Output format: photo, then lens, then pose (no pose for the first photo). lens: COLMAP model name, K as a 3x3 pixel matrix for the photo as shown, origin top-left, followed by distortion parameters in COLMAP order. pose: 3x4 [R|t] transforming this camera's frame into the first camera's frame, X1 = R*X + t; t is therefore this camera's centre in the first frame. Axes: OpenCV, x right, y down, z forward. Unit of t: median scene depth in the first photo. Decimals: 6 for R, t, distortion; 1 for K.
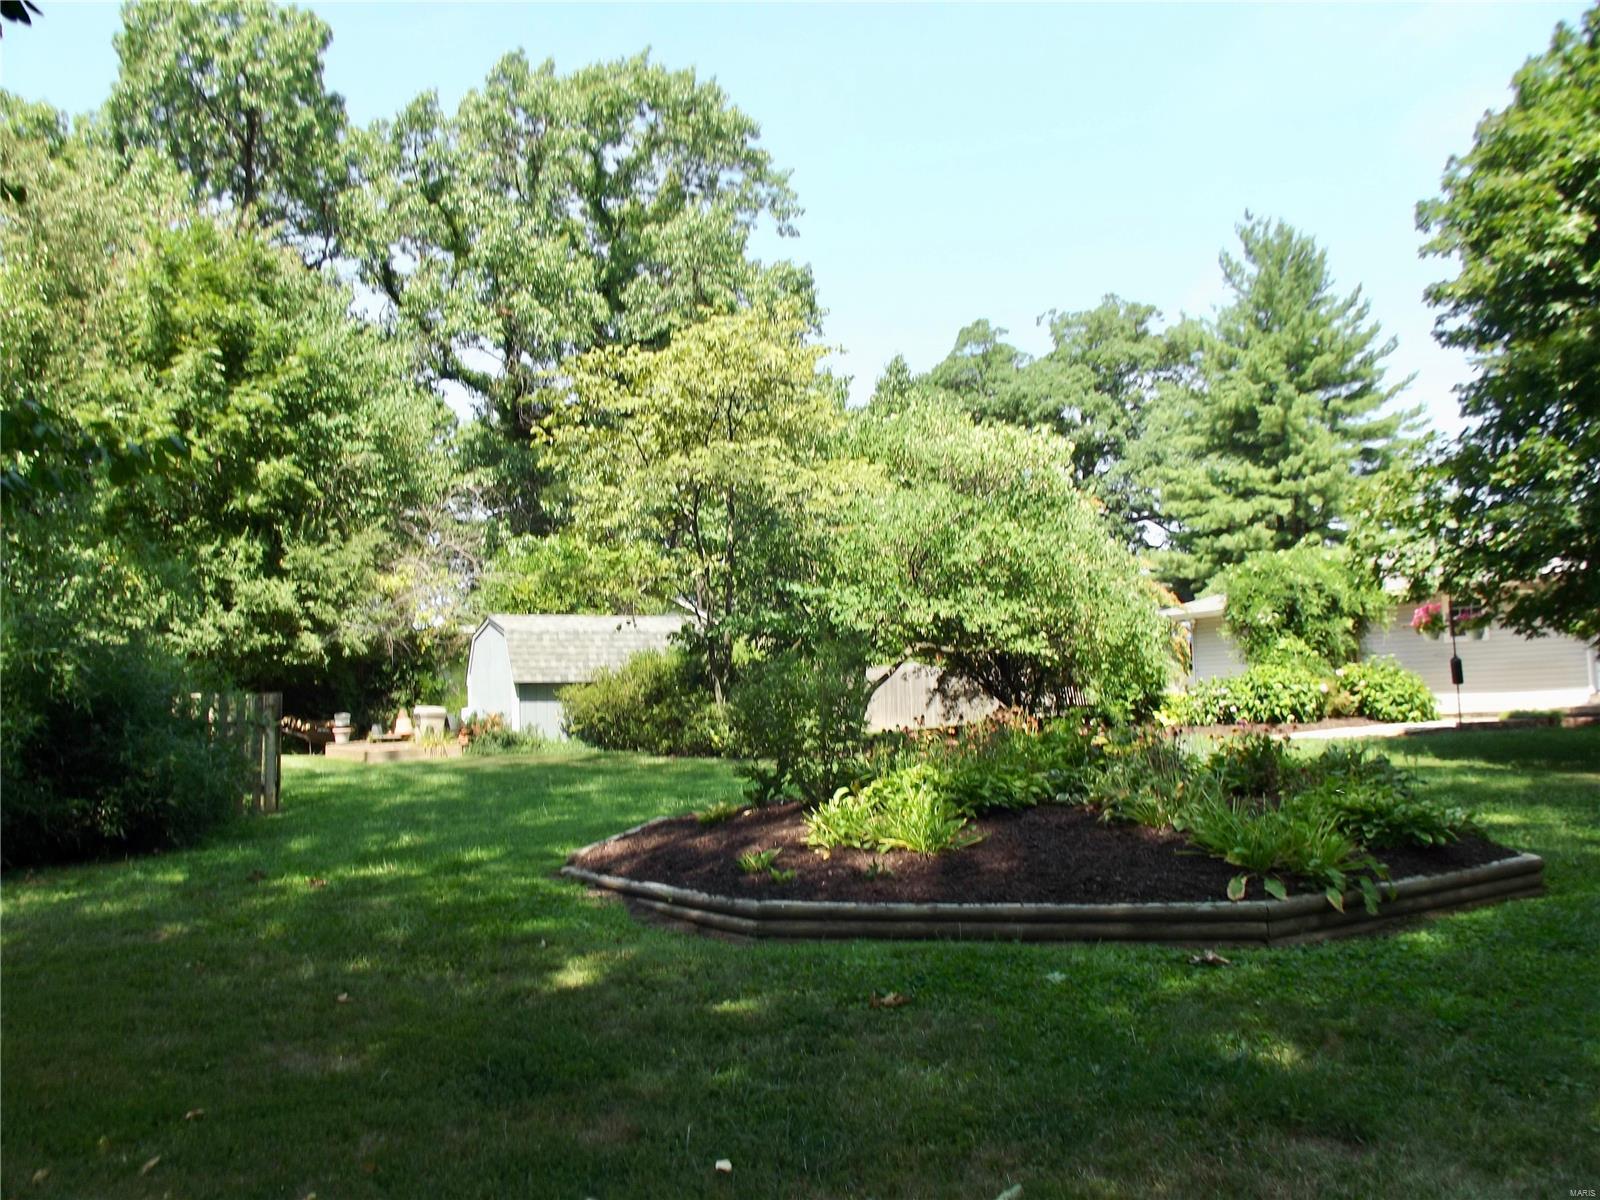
lens RADIAL K [[1329.1, 0, 796.3], [0, 1329.1, 610.0], [0, 0, 1]] dist [-0.066677, 0.039155]
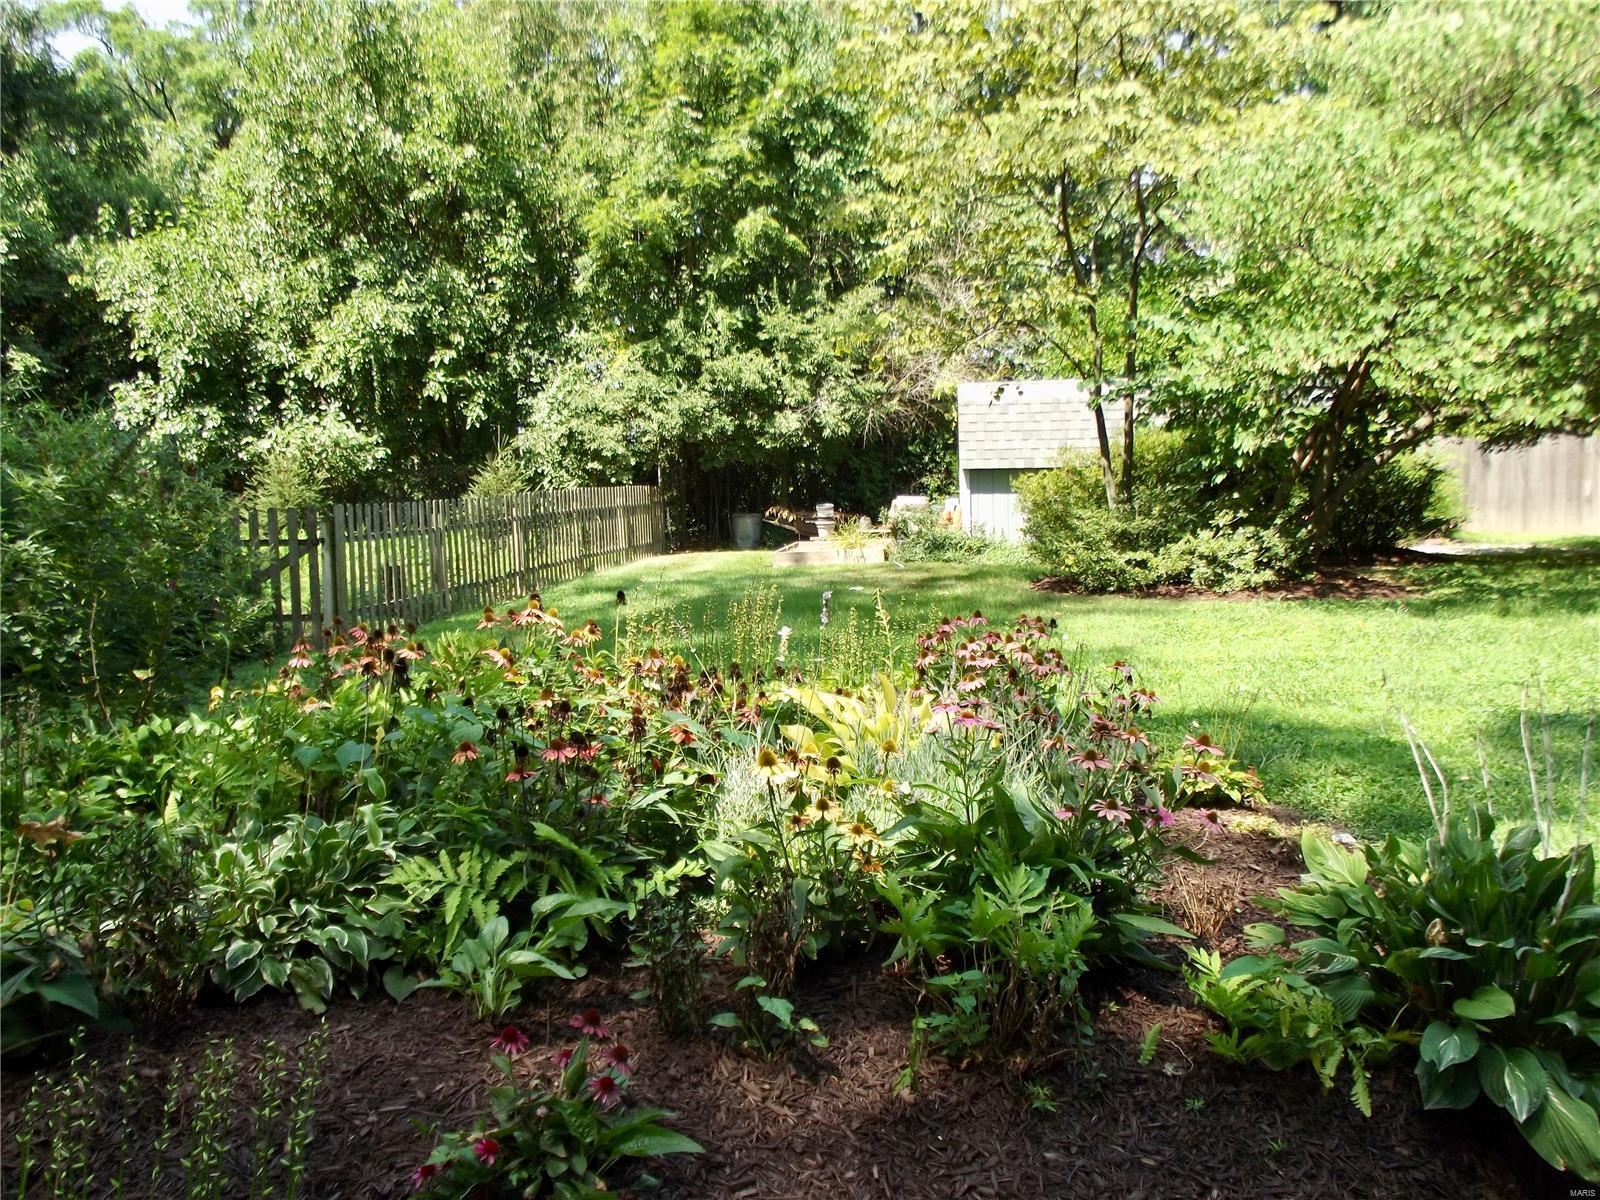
lens RADIAL K [[1329.1, 0, 799.5], [0, 1329.1, 606.4], [0, 0, 1]] dist [-0.066677, 0.039155]
pose [[0.806673, 0.056595, -0.588281, 0.164735], [0.046120, 0.986340, 0.158132, 0.005760], [0.589195, -0.154692, 0.793044, 0.286312]]
